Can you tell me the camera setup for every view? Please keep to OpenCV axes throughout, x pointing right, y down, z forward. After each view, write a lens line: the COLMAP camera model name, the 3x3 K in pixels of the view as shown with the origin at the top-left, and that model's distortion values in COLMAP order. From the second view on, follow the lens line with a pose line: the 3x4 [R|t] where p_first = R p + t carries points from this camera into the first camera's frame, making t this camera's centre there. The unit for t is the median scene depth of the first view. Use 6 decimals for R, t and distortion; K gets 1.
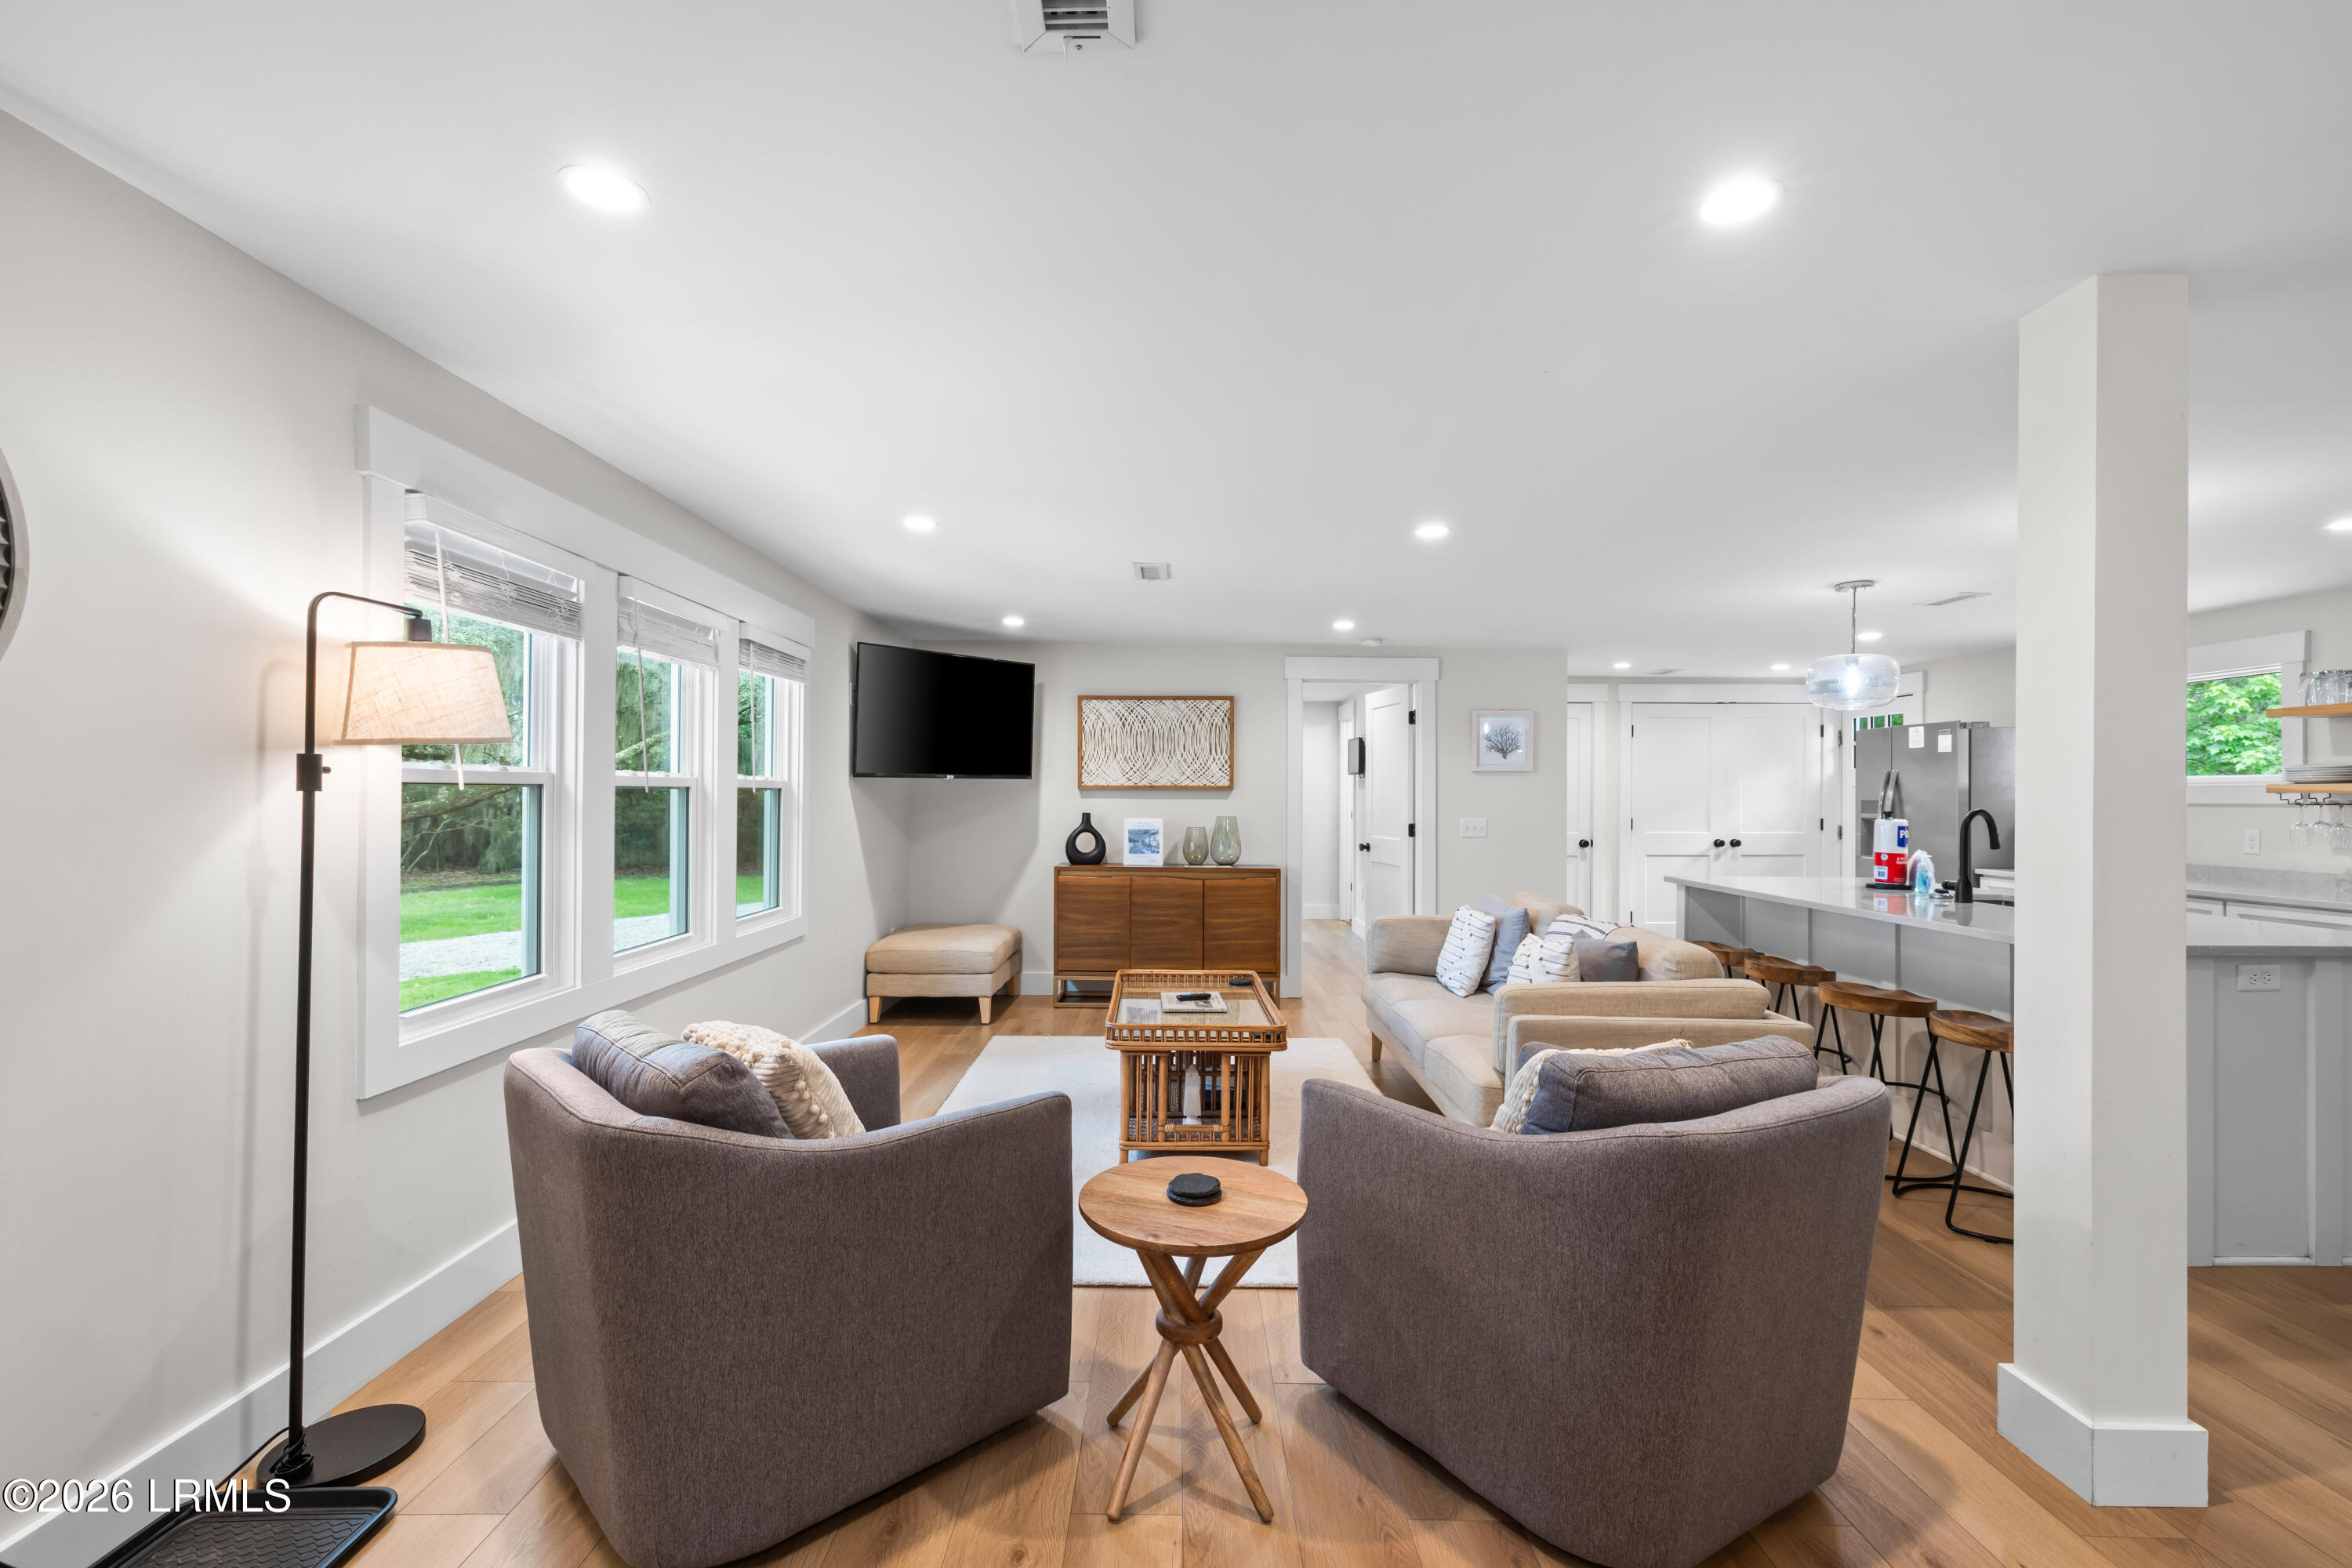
lens RADIAL K [[1010.7, 0, 1175.1], [0, 1010.7, 792.7], [0, 0, 1]] dist [0.001065, 0.000086]
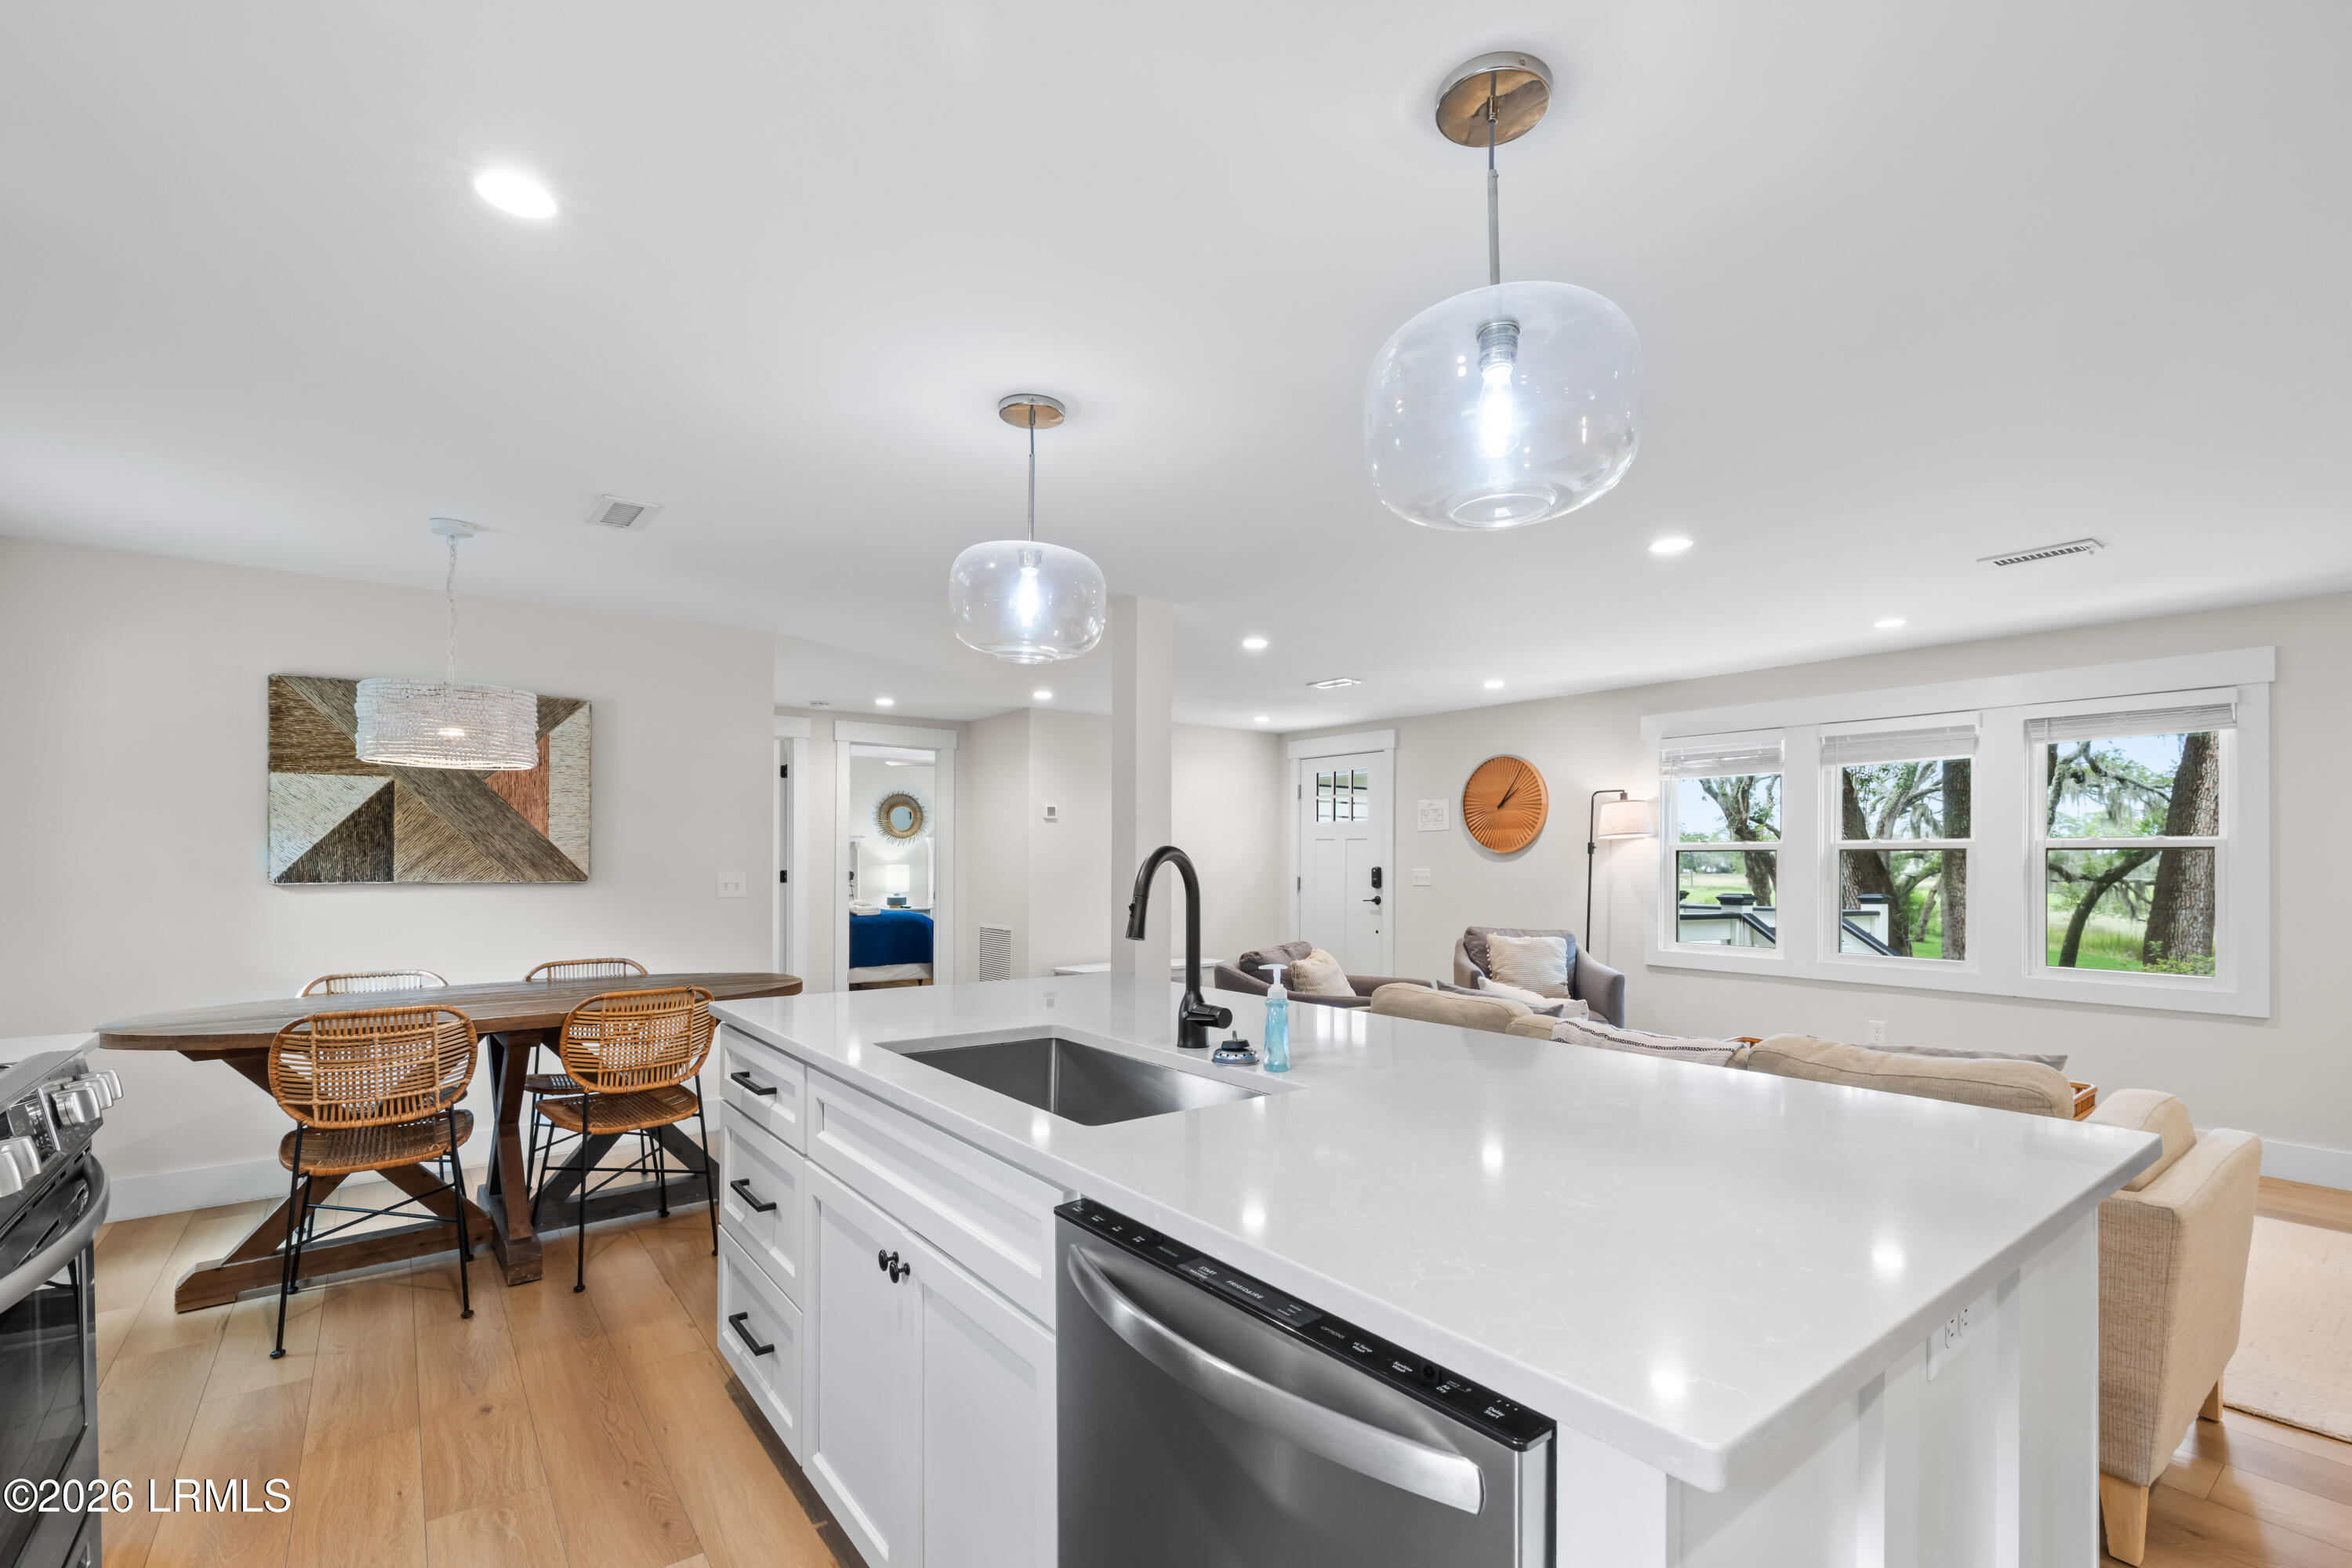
lens RADIAL K [[1046.3, 0, 1180.0], [0, 1046.3, 859.5], [0, 0, 1]] dist [0.000656, 0.000492]
pose [[-0.786953, -0.011084, -0.616914, 0.676132], [-0.008937, 0.999939, -0.006564, 0.015360], [0.616948, 0.000348, -0.787004, 0.840964]]
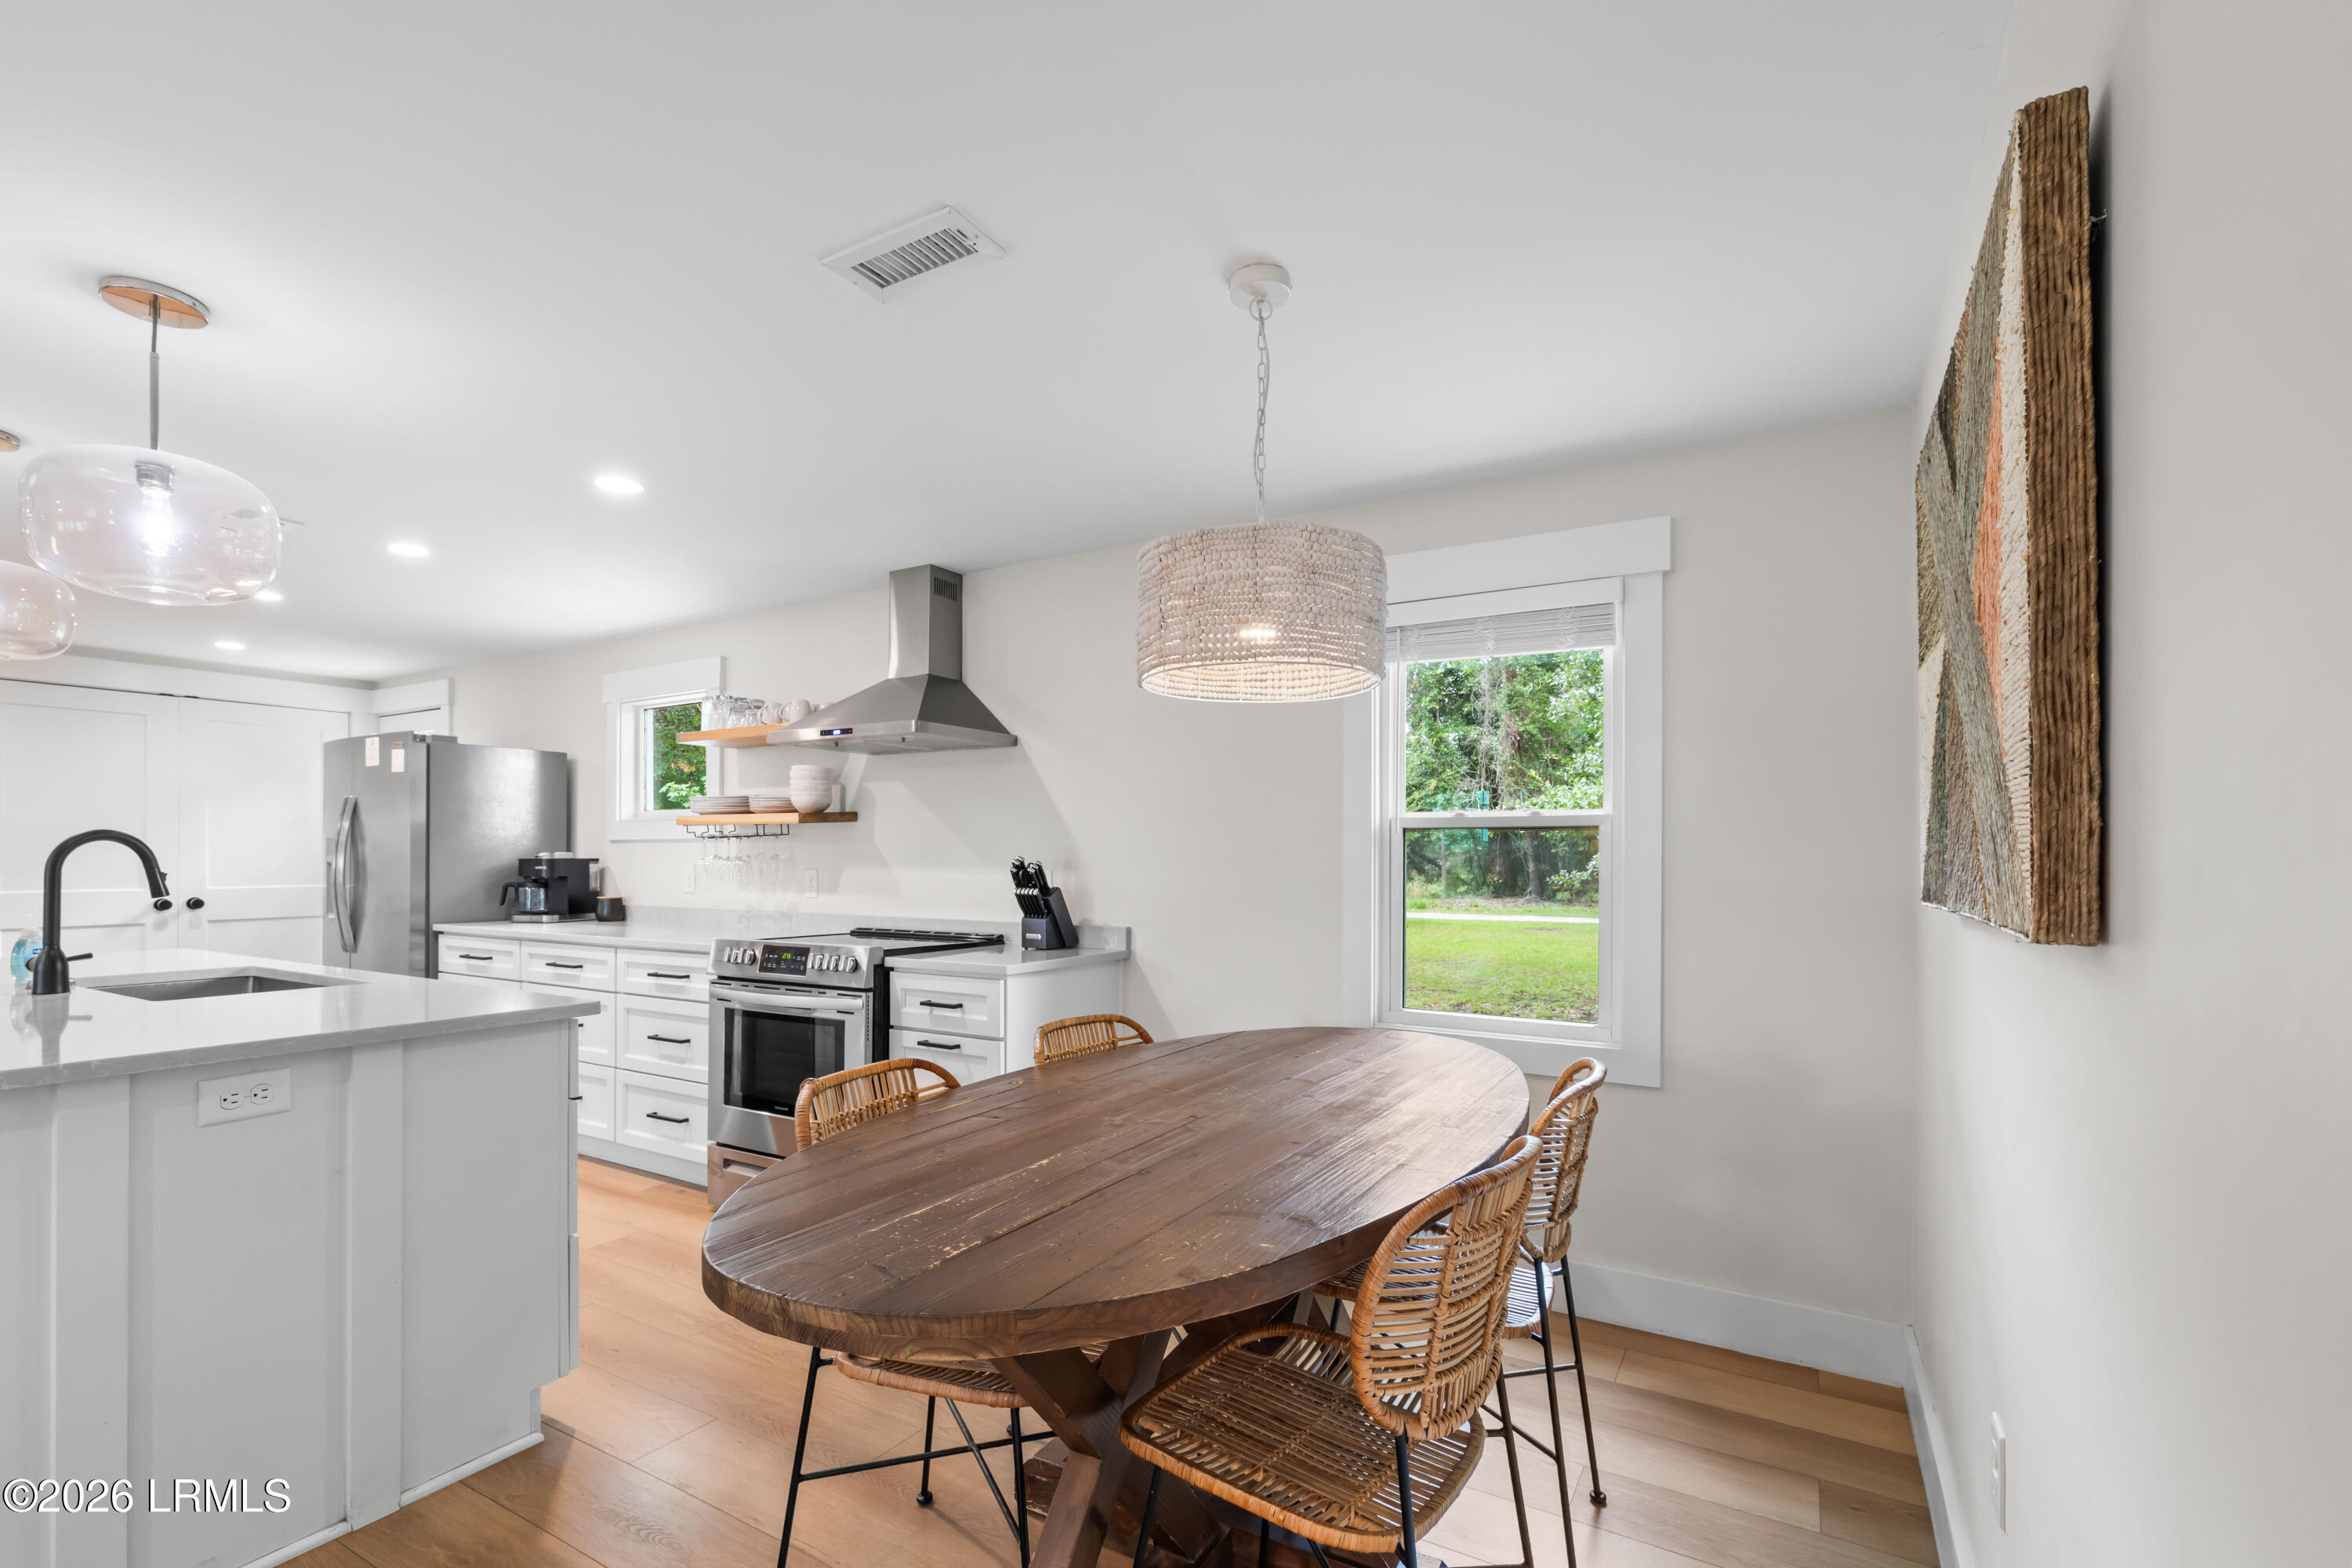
lens RADIAL K [[1040.5, 0, 1170.4], [0, 1040.5, 832.2], [0, 0, 1]] dist [-0.000026, 0.000071]
pose [[0.513171, 0.017649, 0.858105, 0.369382], [-0.002587, 0.999816, -0.019016, 0.017025], [-0.858282, 0.007539, 0.513122, 0.097704]]
